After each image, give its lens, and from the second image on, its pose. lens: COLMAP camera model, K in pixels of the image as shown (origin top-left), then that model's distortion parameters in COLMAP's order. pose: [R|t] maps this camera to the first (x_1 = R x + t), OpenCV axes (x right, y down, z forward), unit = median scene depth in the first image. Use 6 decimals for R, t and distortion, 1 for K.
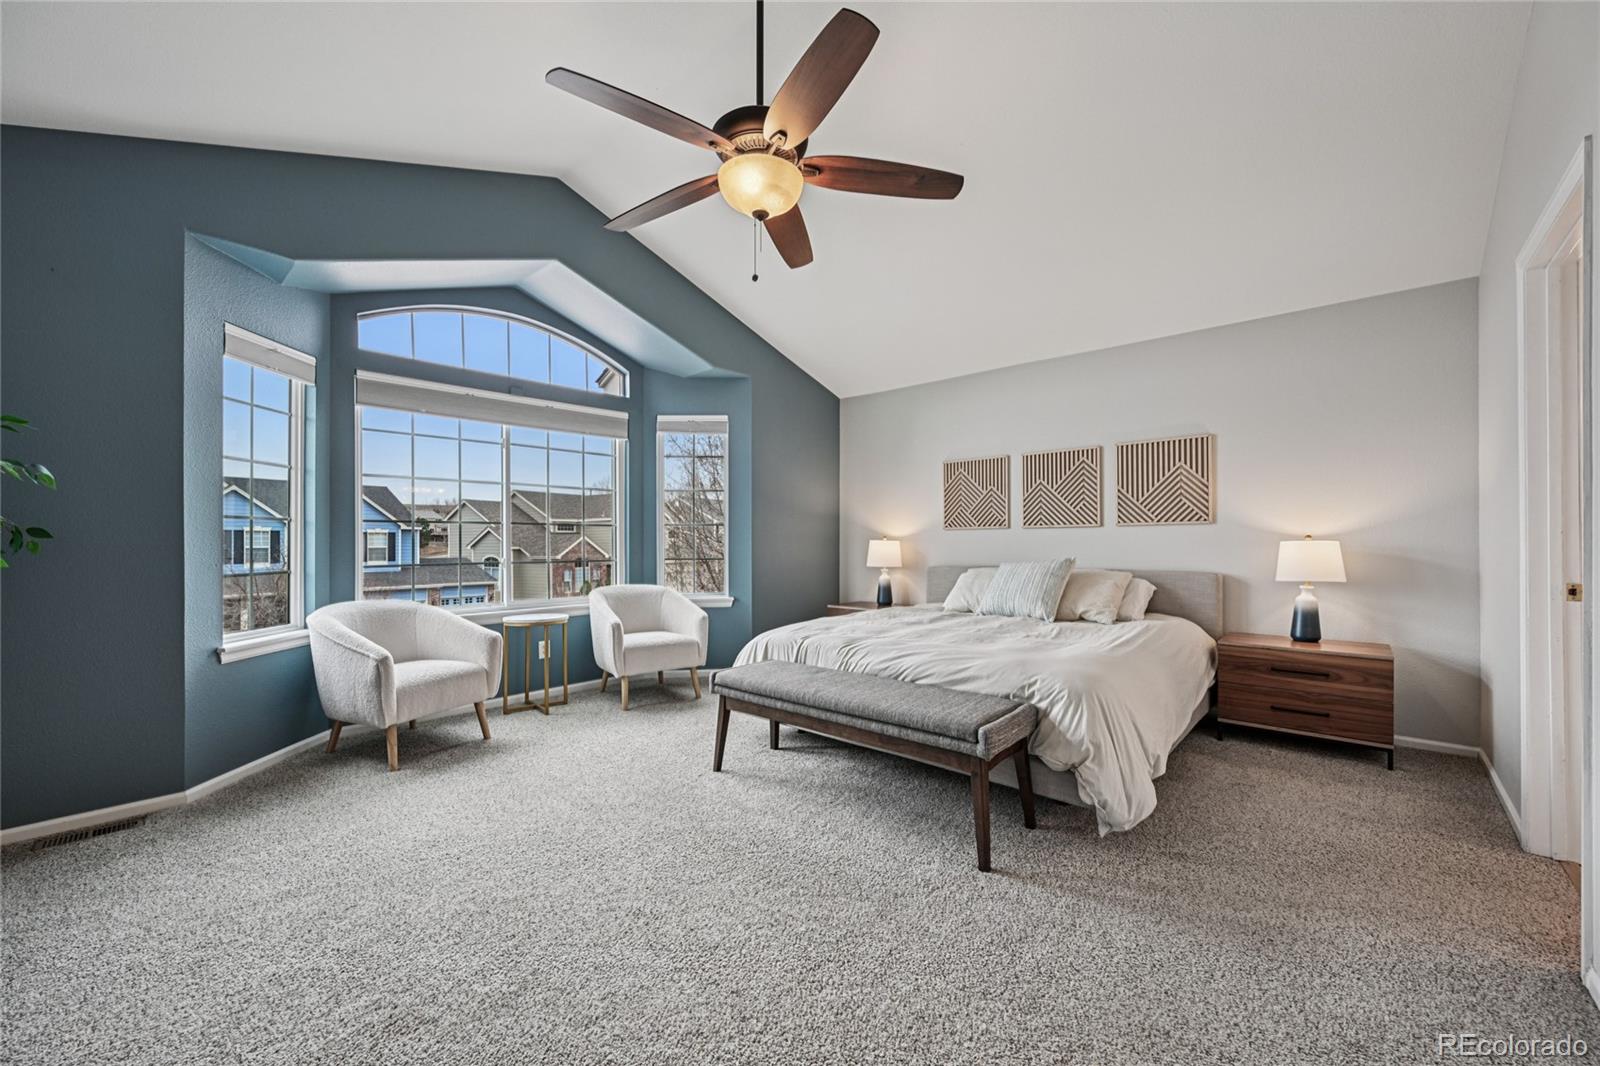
lens RADIAL K [[626.6, 0, 806.7], [0, 626.6, 534.7], [0, 0, 1]] dist [-0.000712, -0.000420]
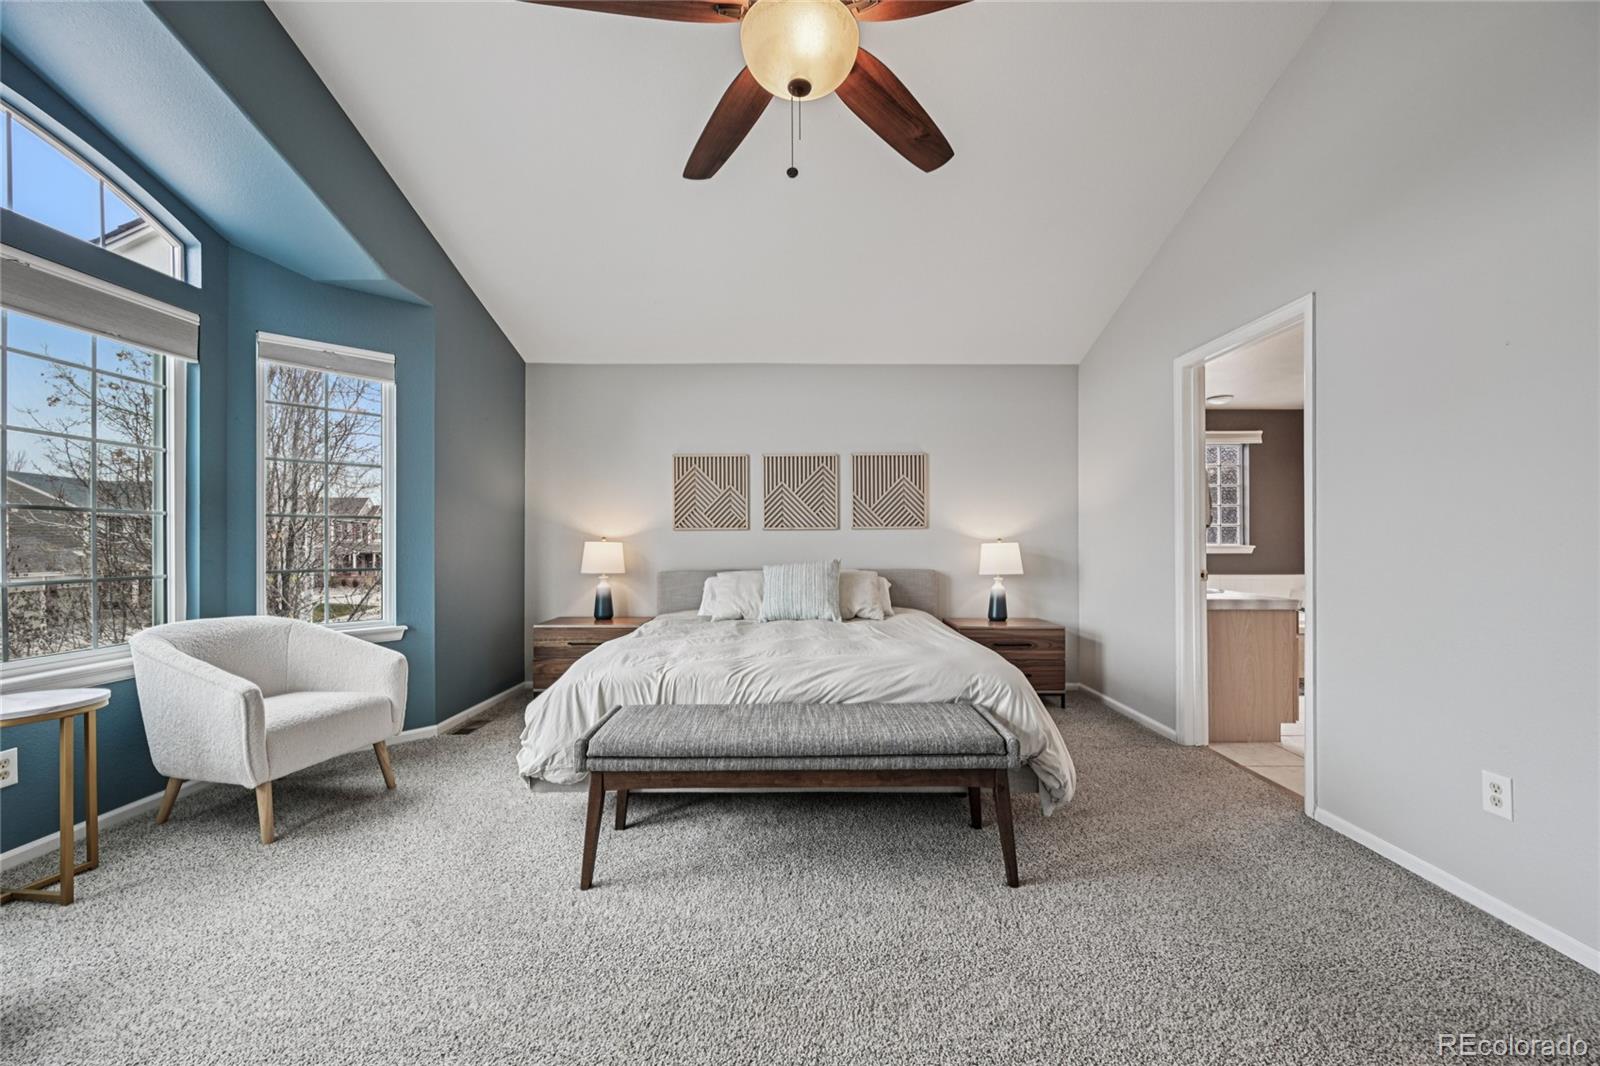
lens RADIAL K [[626.6, 0, 804.8], [0, 626.6, 536.2], [0, 0, 1]] dist [-0.000712, -0.000420]
pose [[0.742649, 0.009297, 0.669617, -0.325658], [-0.007724, 0.999956, -0.005317, 0.004994], [-0.669637, -0.001223, 0.742688, 0.273818]]
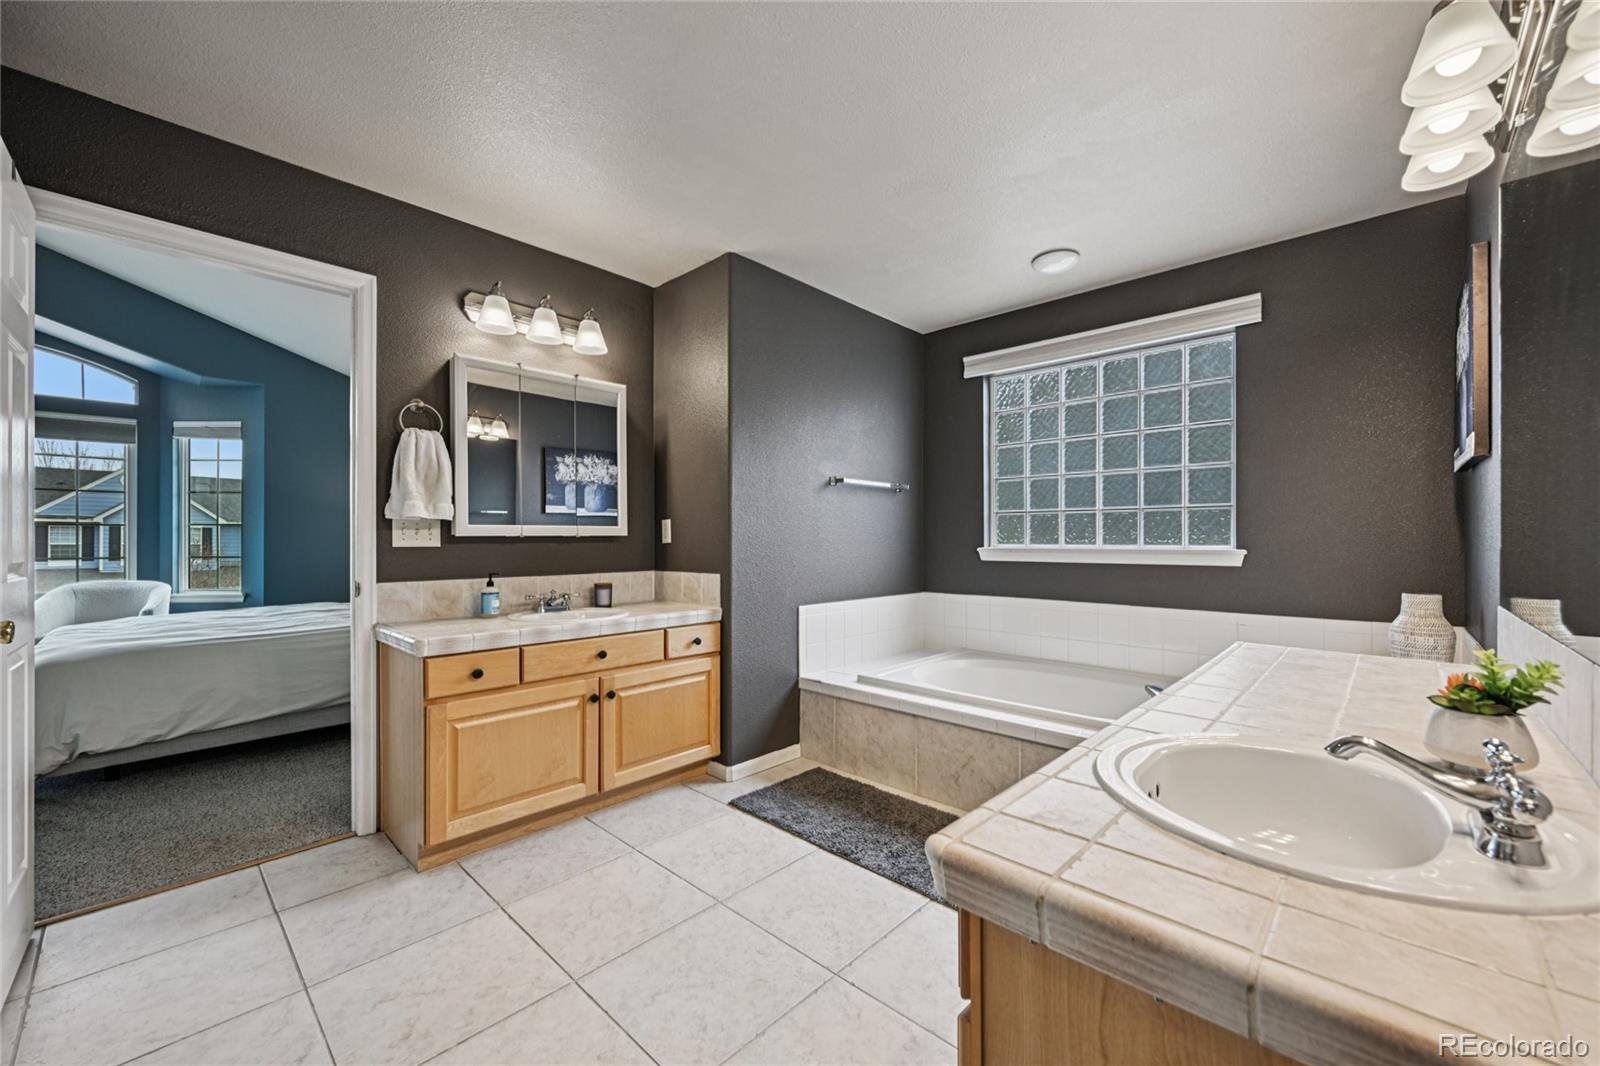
lens RADIAL K [[626.6, 0, 809.2], [0, 626.6, 528.0], [0, 0, 1]] dist [-0.000712, -0.000420]
pose [[0.999756, 0.002977, -0.021893, 1.132023], [-0.003138, 0.999968, -0.007312, -0.006698], [0.021871, 0.007378, 0.999734, -0.052240]]
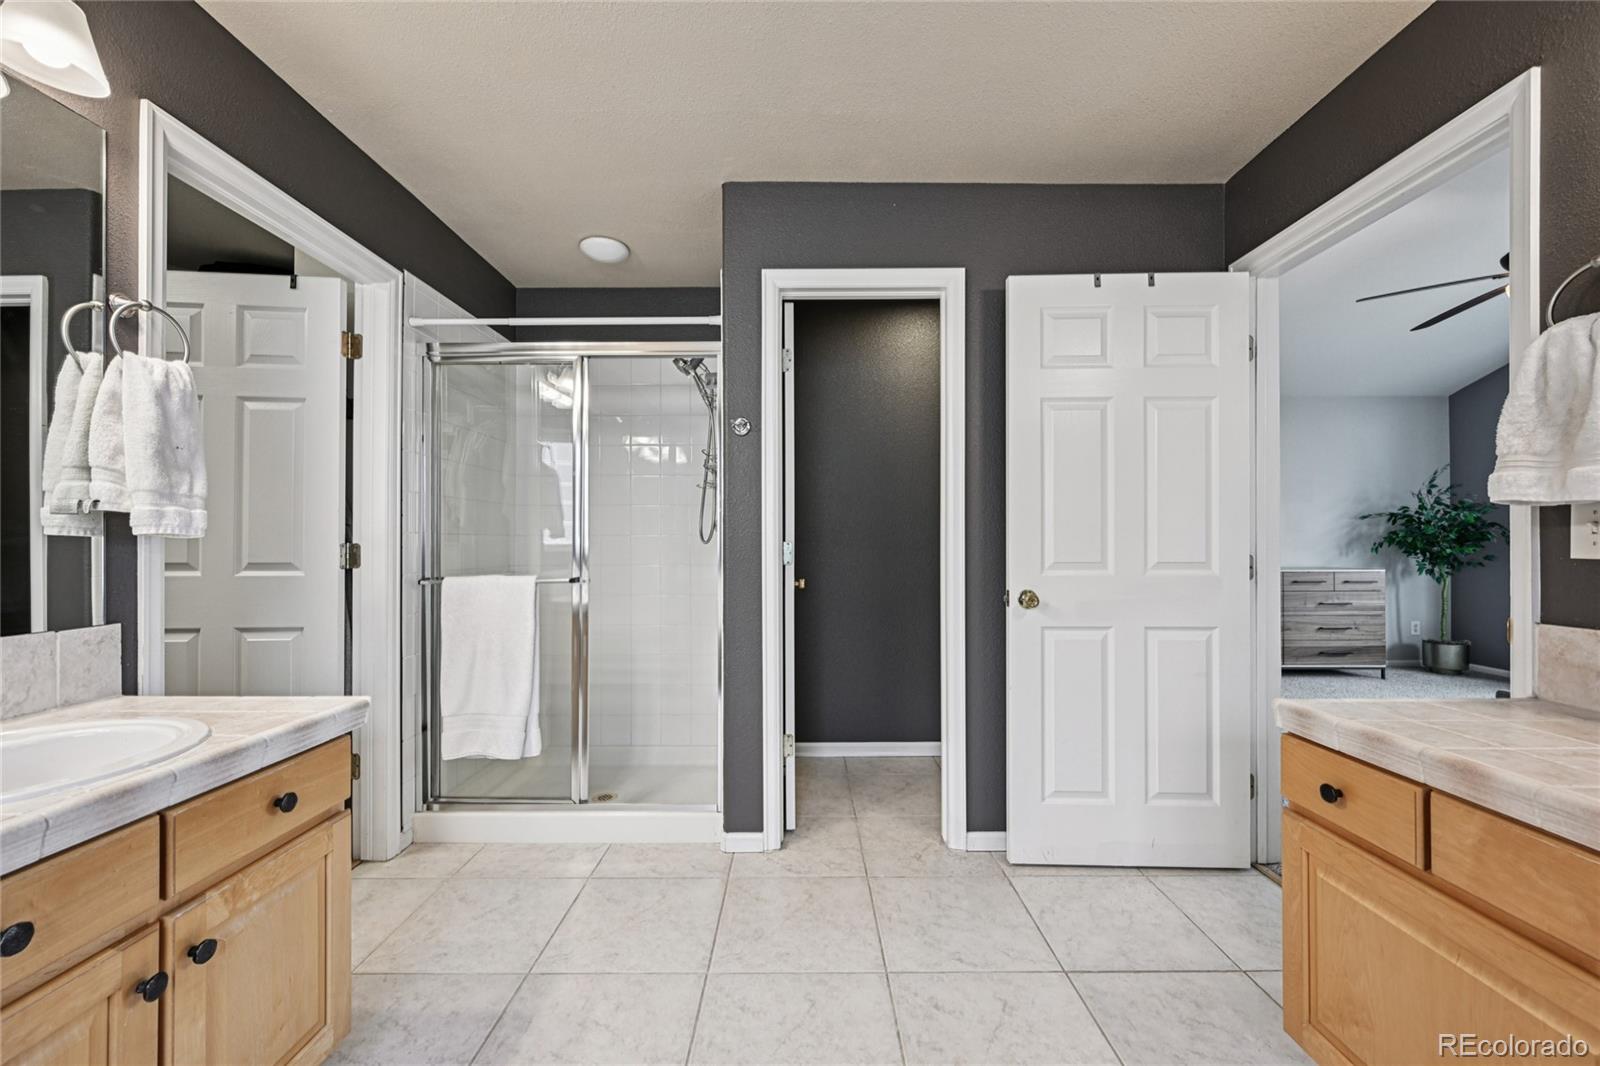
lens RADIAL K [[626.6, 0, 800.8], [0, 626.6, 542.7], [0, 0, 1]] dist [-0.000712, -0.000420]
pose [[-0.746632, 0.004058, -0.665225, 1.213867], [0.011119, 0.999918, -0.006379, -0.001688], [0.665144, -0.012160, -0.746616, 0.548864]]
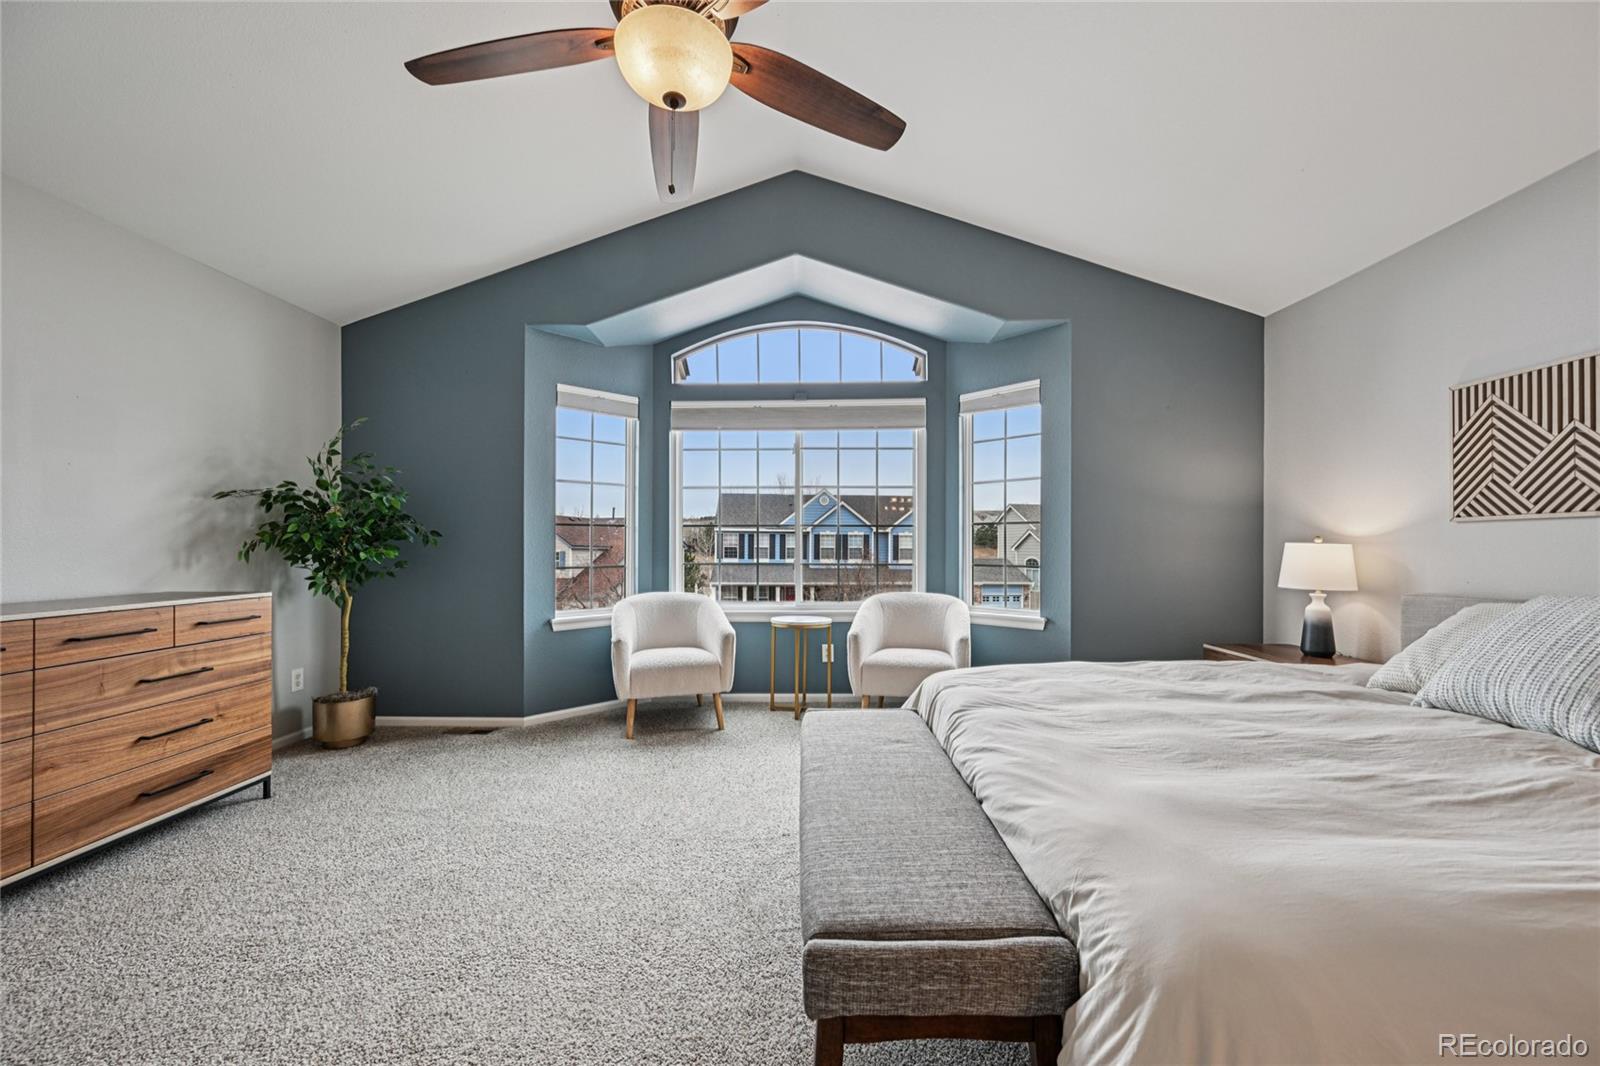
lens RADIAL K [[626.6, 0, 806.7], [0, 626.6, 537.6], [0, 0, 1]] dist [-0.000712, -0.000420]
pose [[0.654307, -0.004134, -0.756218, 0.346837], [0.005288, 0.999986, -0.000891, 0.002523], [0.756211, -0.003416, 0.654319, 0.376262]]
